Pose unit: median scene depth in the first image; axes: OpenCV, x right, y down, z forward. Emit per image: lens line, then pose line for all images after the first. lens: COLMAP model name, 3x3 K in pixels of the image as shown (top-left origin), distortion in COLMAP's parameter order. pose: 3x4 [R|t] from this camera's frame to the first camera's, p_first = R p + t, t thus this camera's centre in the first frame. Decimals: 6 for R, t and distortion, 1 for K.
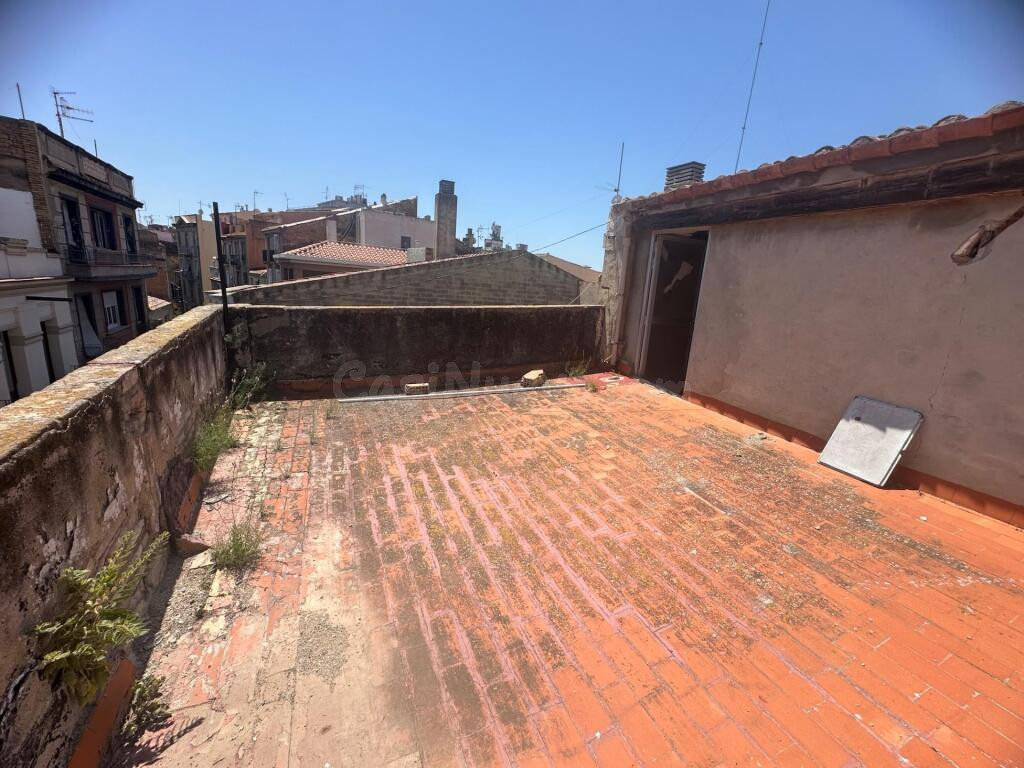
lens RADIAL K [[408.3, 0, 511.9], [0, 408.3, 382.4], [0, 0, 1]] dist [-0.003848, 0.000905]
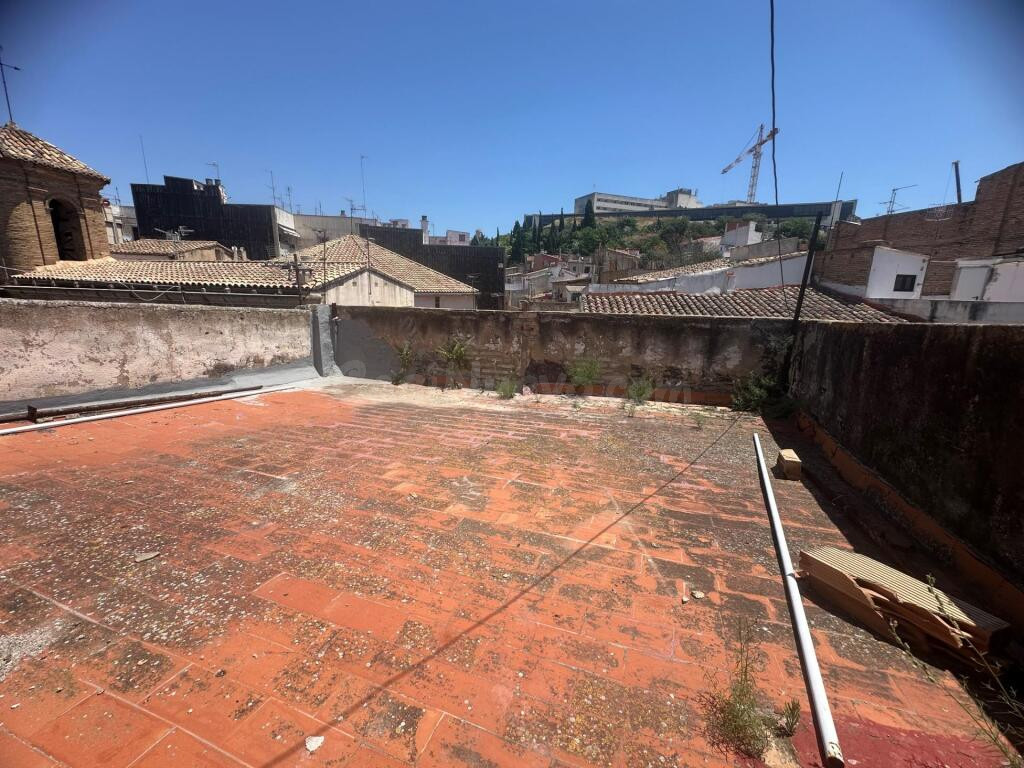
lens RADIAL K [[408.3, 0, 511.9], [0, 408.3, 382.4], [0, 0, 1]] dist [-0.003848, 0.000905]
pose [[-0.688234, 0.068482, -0.722250, 0.618022], [-0.247902, 0.913412, 0.322834, -0.248615], [0.681820, 0.401233, -0.611664, 1.545105]]
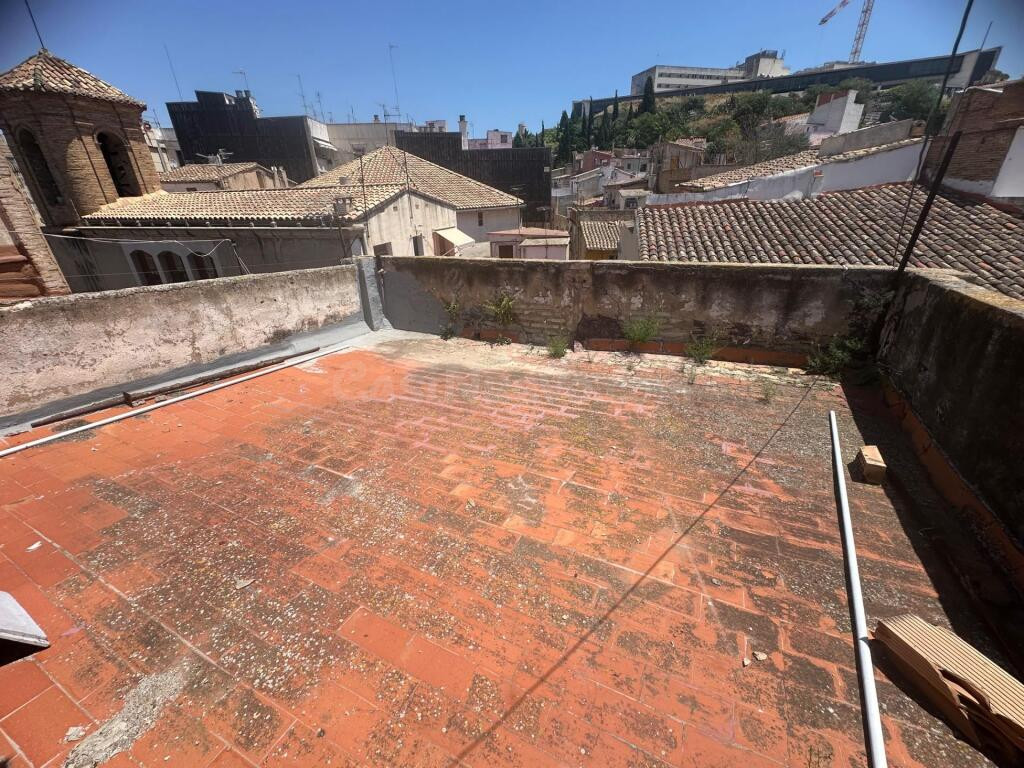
lens RADIAL K [[408.3, 0, 511.9], [0, 408.3, 382.4], [0, 0, 1]] dist [-0.003848, 0.000905]
pose [[-0.762581, 0.219156, -0.608639, 0.582877], [-0.186994, 0.826019, 0.531720, -0.372701], [0.619277, 0.519292, -0.588925, 1.444695]]
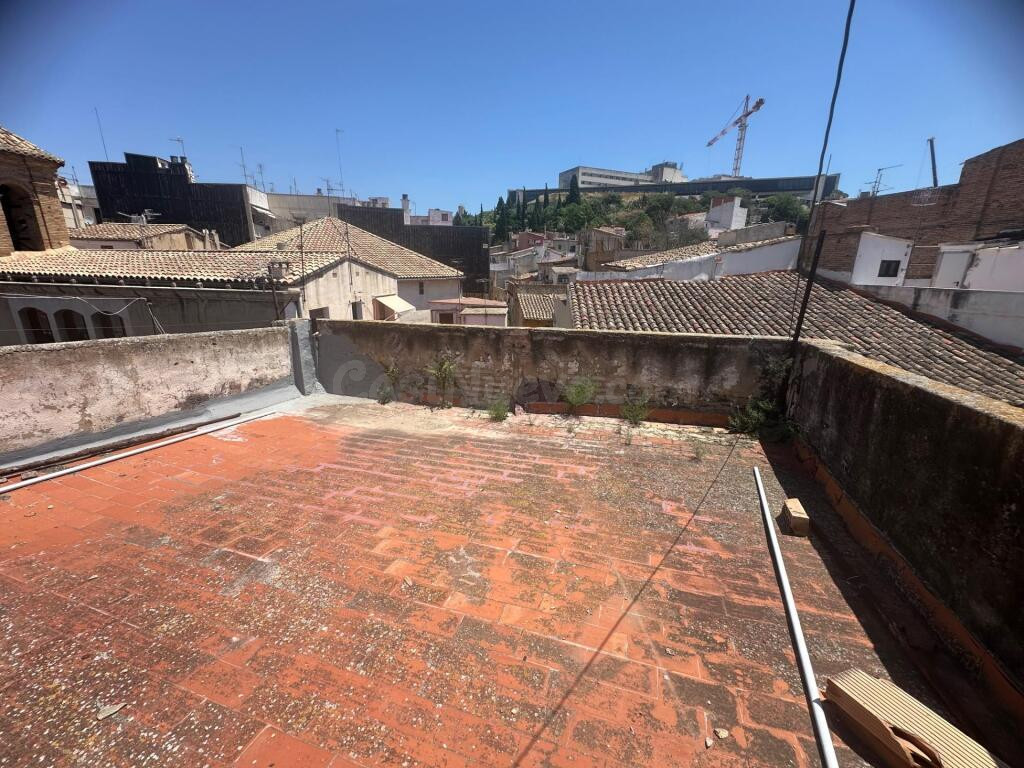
lens RADIAL K [[408.3, 0, 511.9], [0, 408.3, 382.4], [0, 0, 1]] dist [-0.003848, 0.000905]
pose [[-0.662502, 0.119323, -0.739495, 0.578747], [-0.242972, 0.899620, 0.362835, -0.362710], [0.708559, 0.420056, -0.567008, 1.439043]]
